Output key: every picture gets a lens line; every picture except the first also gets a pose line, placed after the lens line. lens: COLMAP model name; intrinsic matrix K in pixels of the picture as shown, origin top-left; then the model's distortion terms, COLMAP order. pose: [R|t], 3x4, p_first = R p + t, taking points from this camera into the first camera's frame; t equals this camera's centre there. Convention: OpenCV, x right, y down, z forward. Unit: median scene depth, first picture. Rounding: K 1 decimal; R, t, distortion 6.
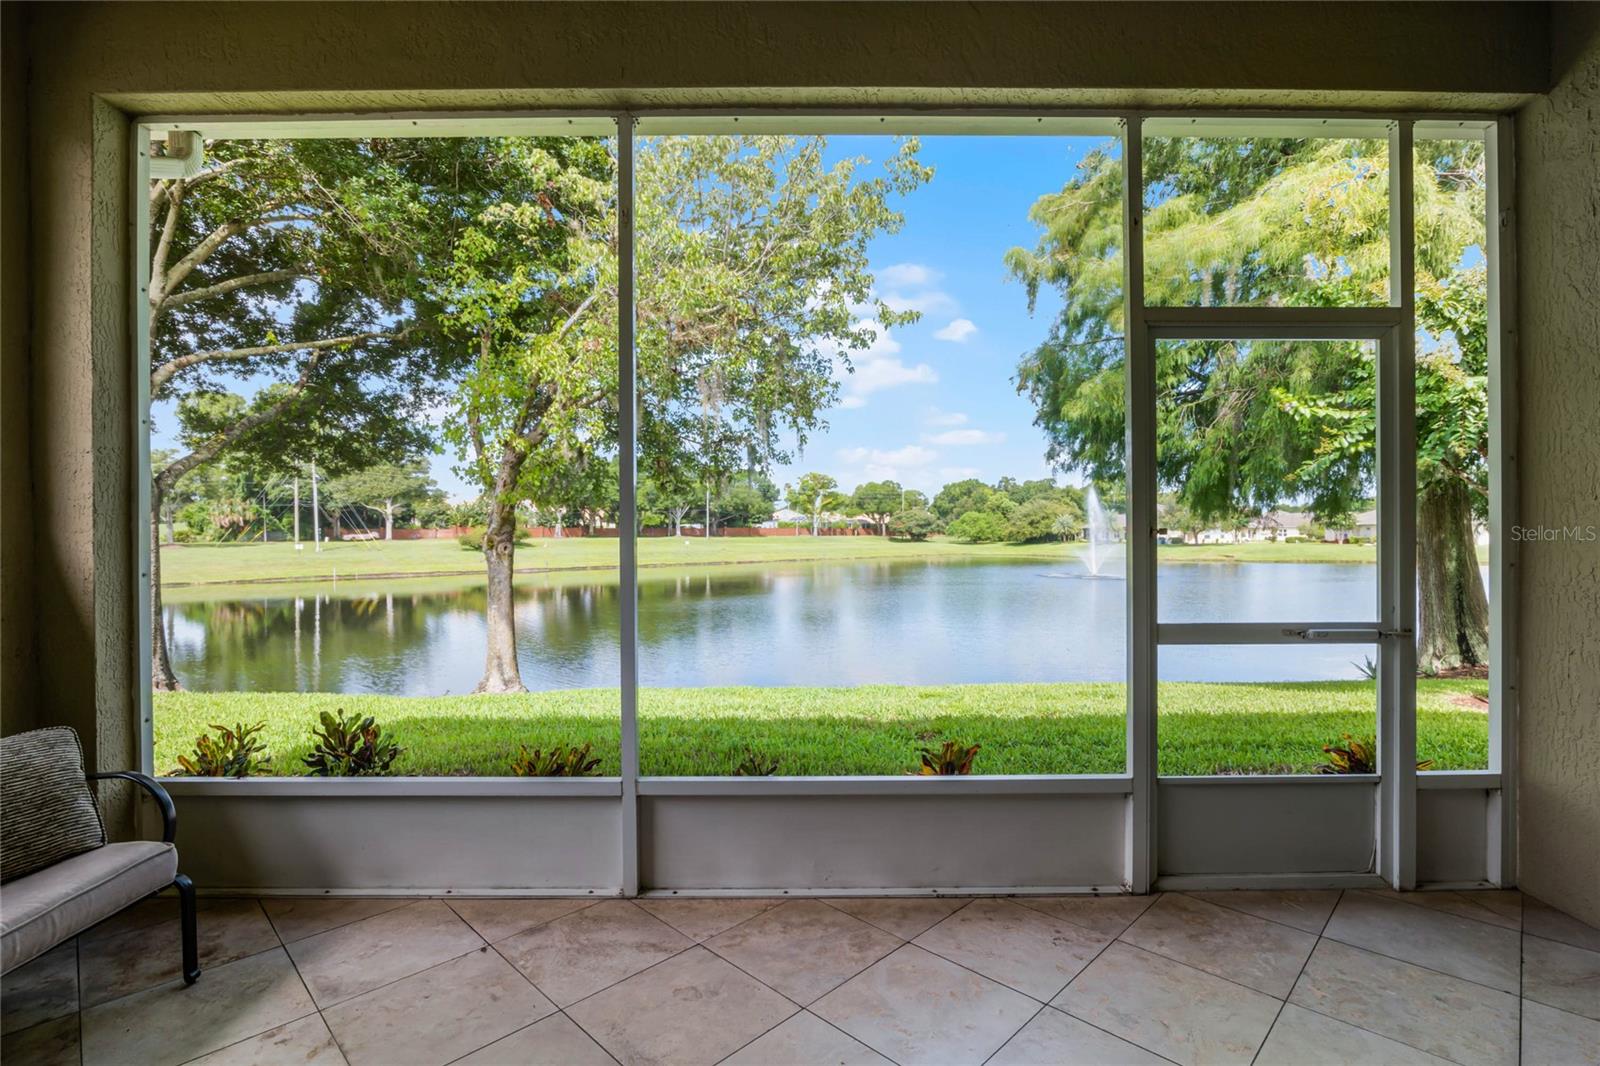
lens RADIAL K [[740.2, 0, 805.4], [0, 740.2, 539.5], [0, 0, 1]] dist [-0.026128, 0.006982]
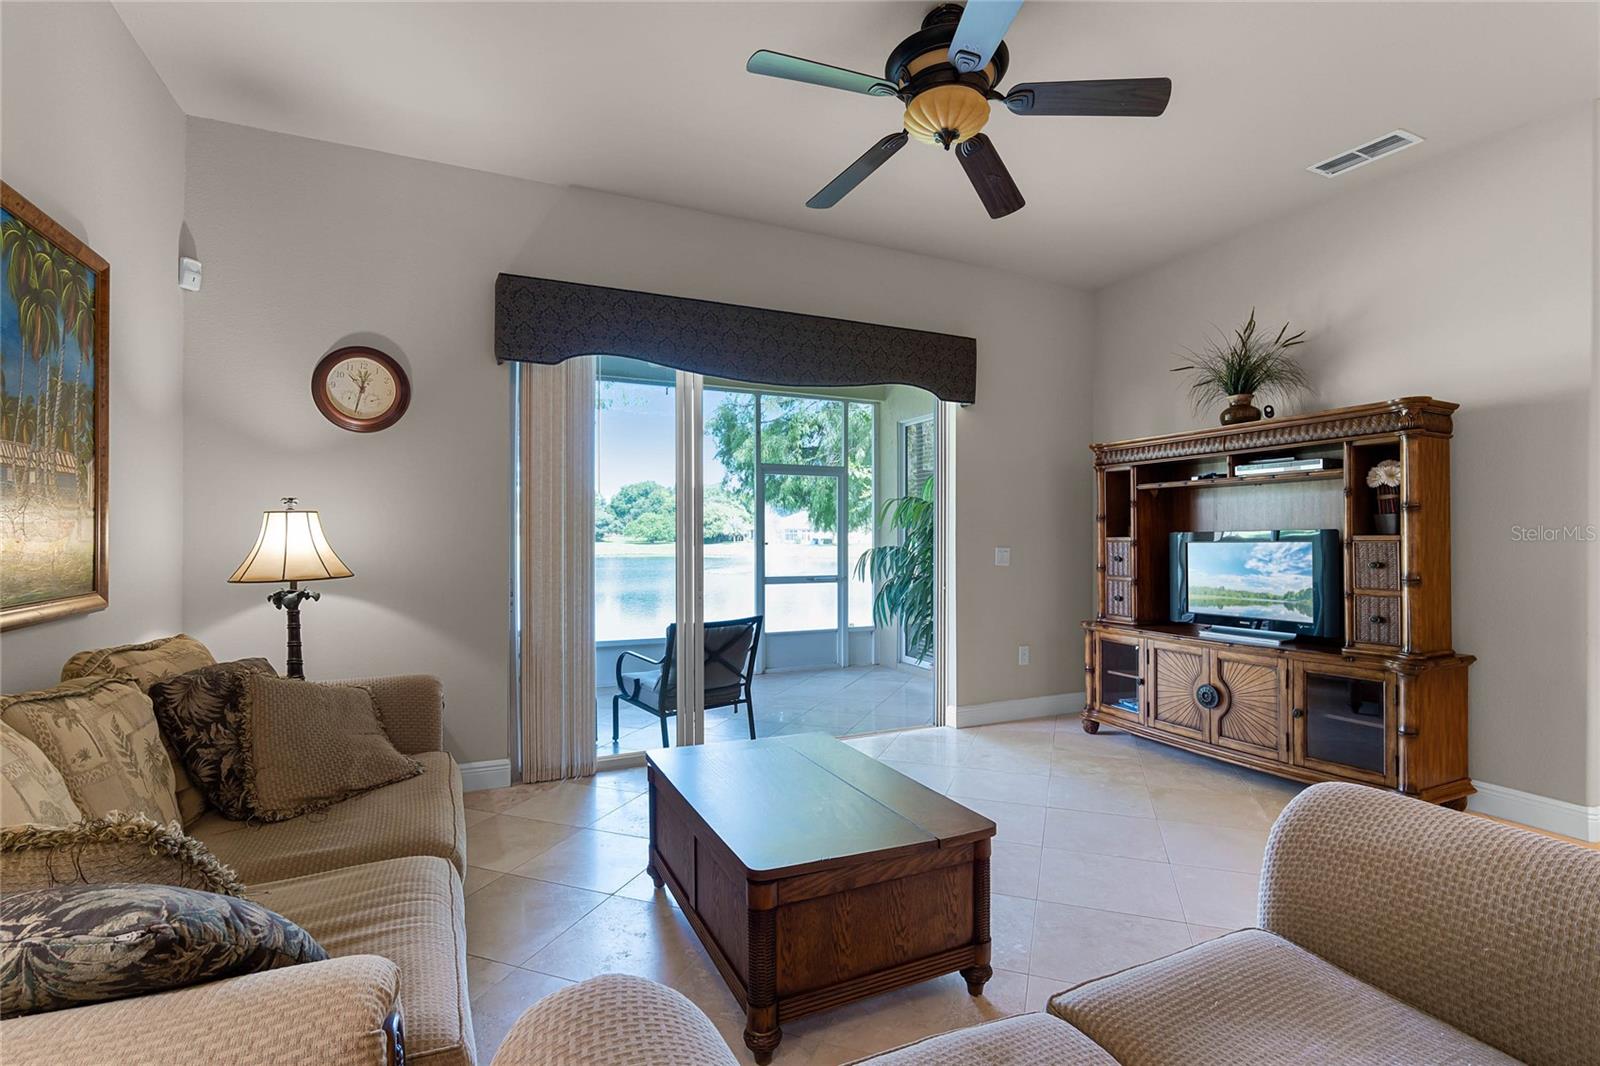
lens RADIAL K [[740.2, 0, 803.1], [0, 740.2, 536.4], [0, 0, 1]] dist [-0.026128, 0.006982]
pose [[0.908980, 0.006116, 0.416795, -0.012695], [-0.004537, 0.999978, -0.004778, -0.000562], [-0.416815, 0.002452, 0.908988, -0.036514]]
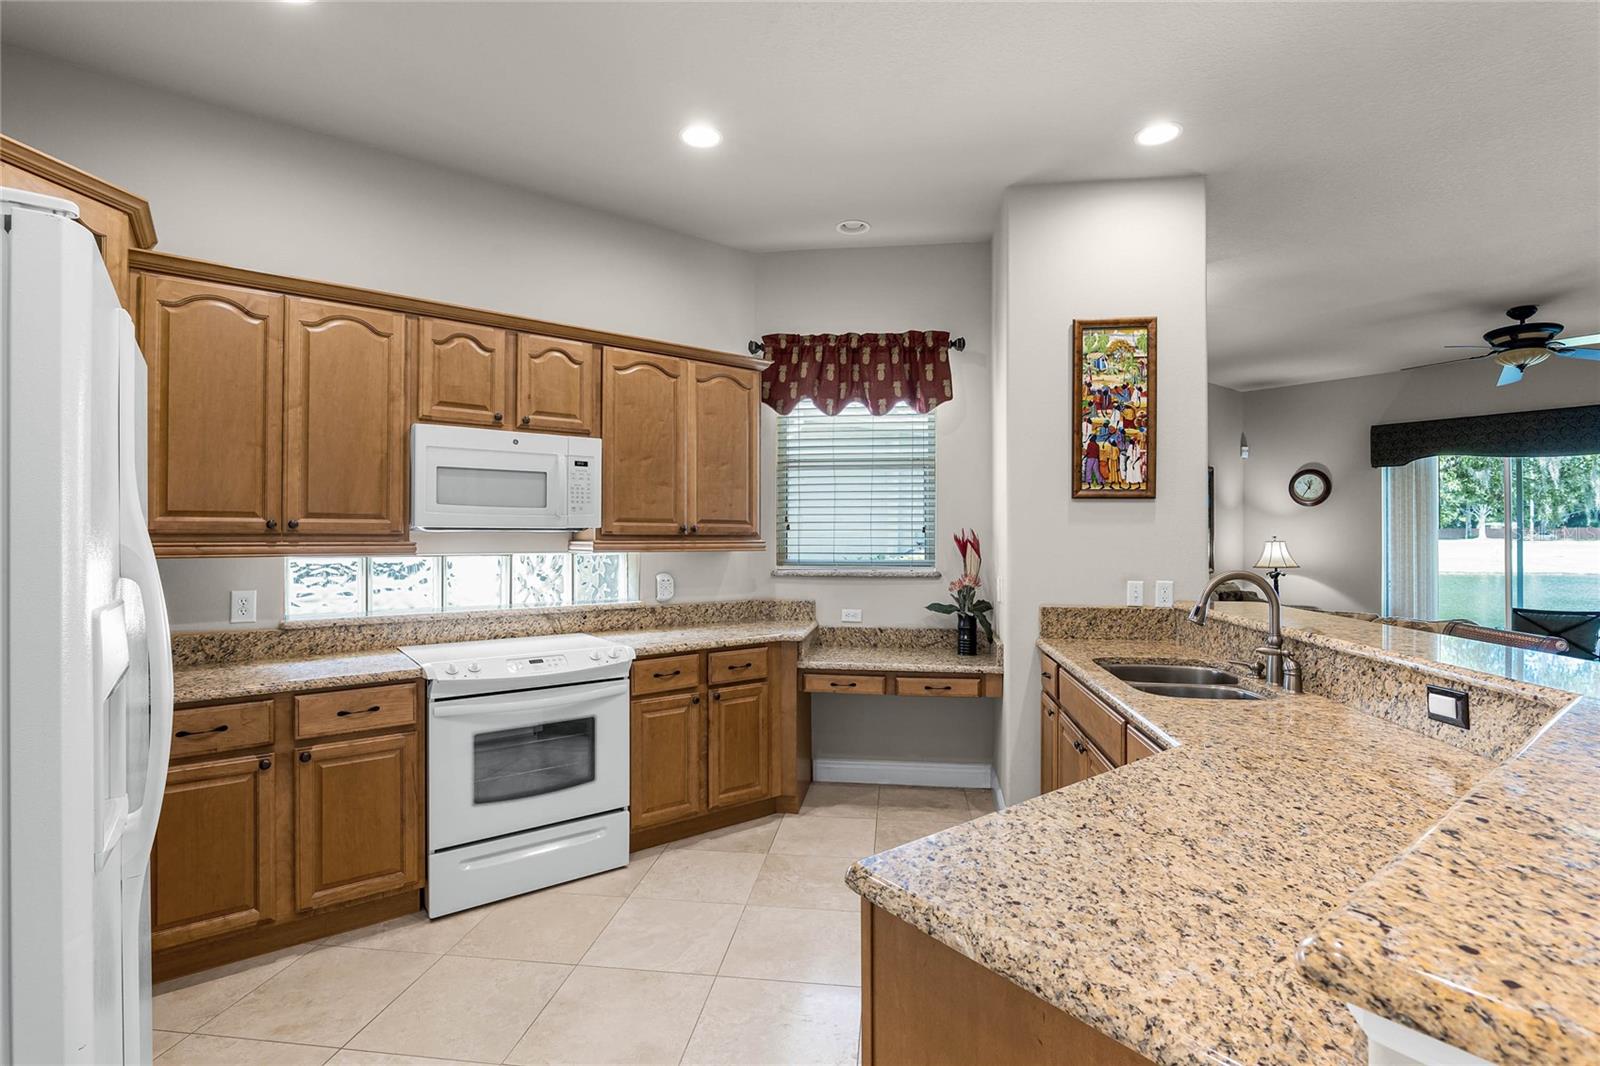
lens RADIAL K [[740.2, 0, 810.2], [0, 740.2, 529.3], [0, 0, 1]] dist [-0.026128, 0.006982]
pose [[0.611721, -0.001113, -0.791073, 0.009101], [-0.009209, 0.999921, -0.008528, -0.001645], [0.791020, 0.012502, 0.611663, -0.081143]]
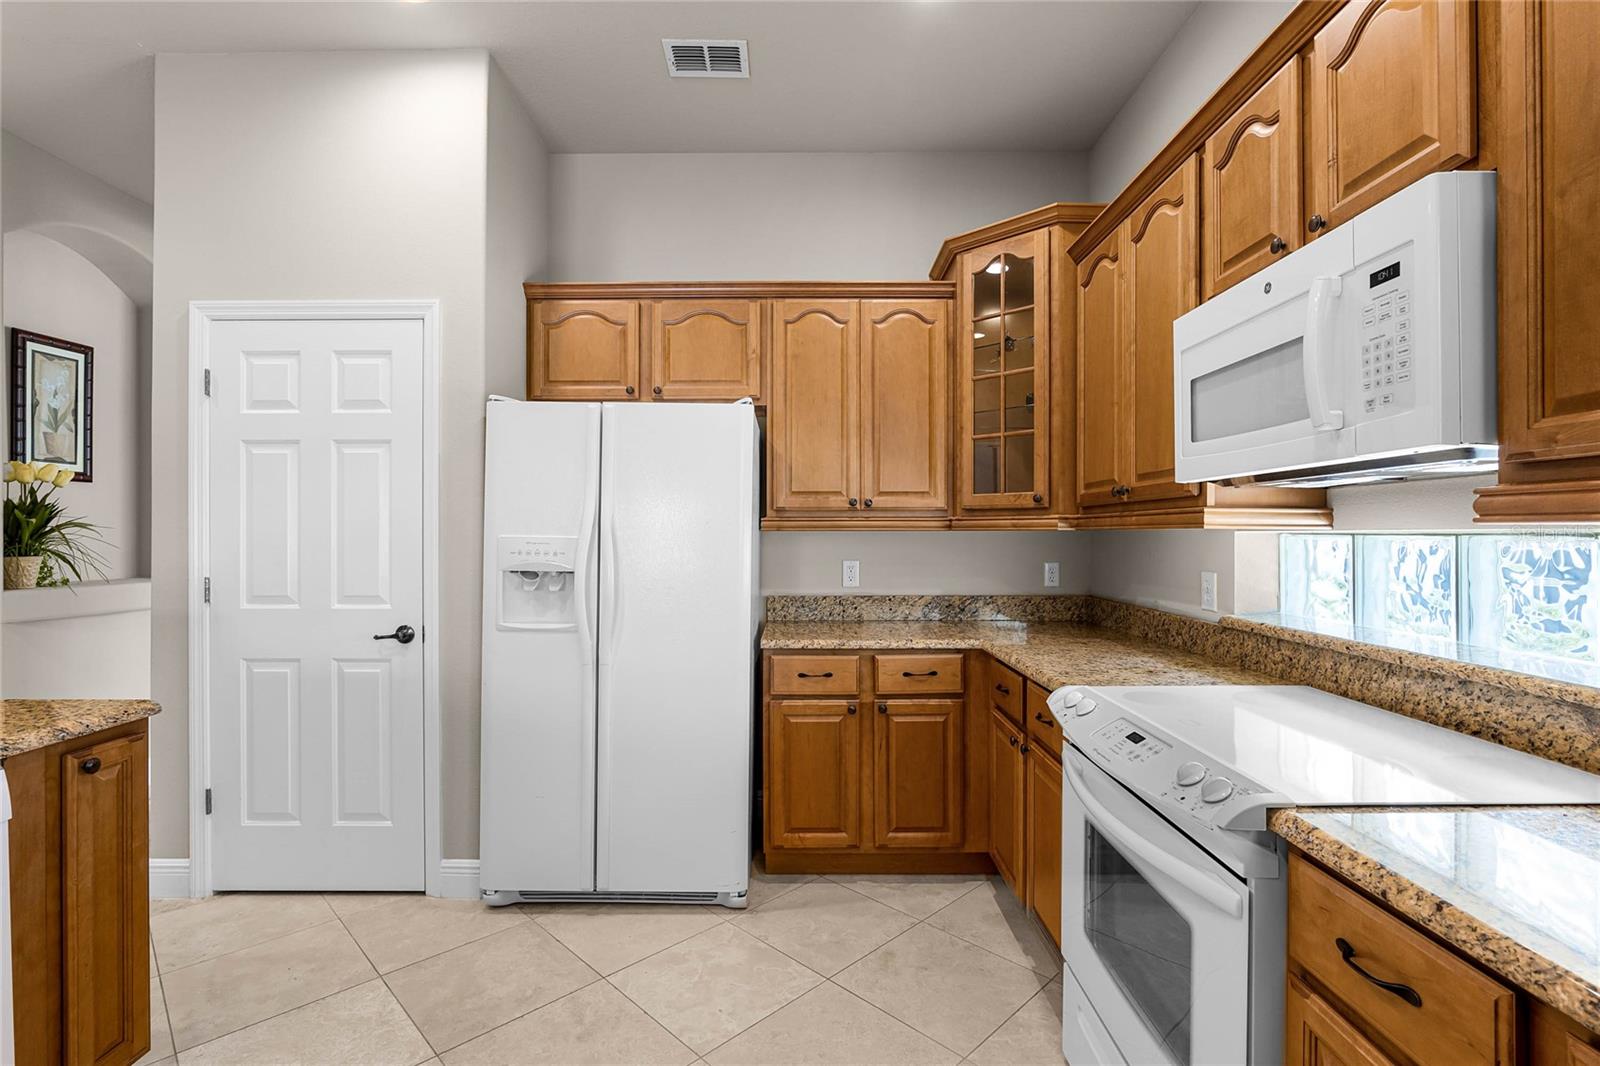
lens RADIAL K [[740.2, 0, 808.6], [0, 740.2, 528.3], [0, 0, 1]] dist [-0.026128, 0.006982]
pose [[-0.999915, 0.006565, -0.011294, -0.010676], [0.006571, 0.999978, -0.000494, -0.000889], [0.011291, -0.000568, -0.999936, -0.060795]]
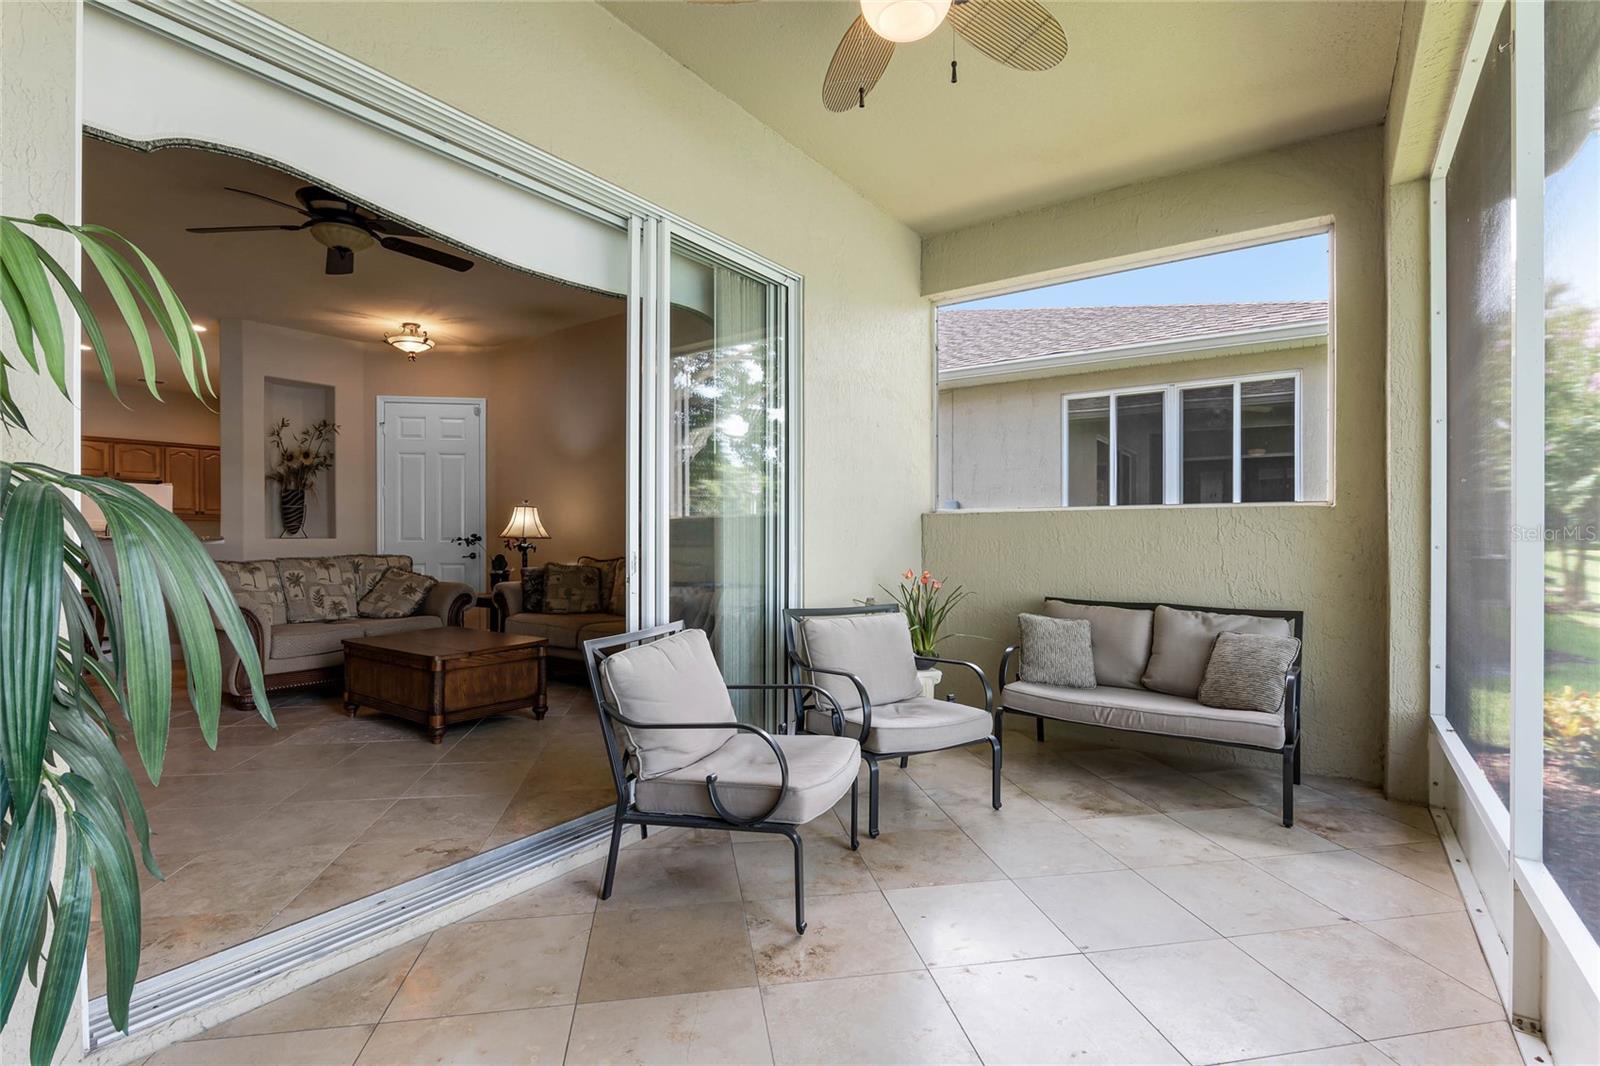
lens RADIAL K [[740.2, 0, 805.7], [0, 740.2, 538.0], [0, 0, 1]] dist [-0.026128, 0.006982]
pose [[-0.574455, 0.008877, -0.818488, 0.016140], [0.001592, 0.999951, 0.009728, 0.000453], [0.818535, 0.004285, -0.574441, 0.019266]]
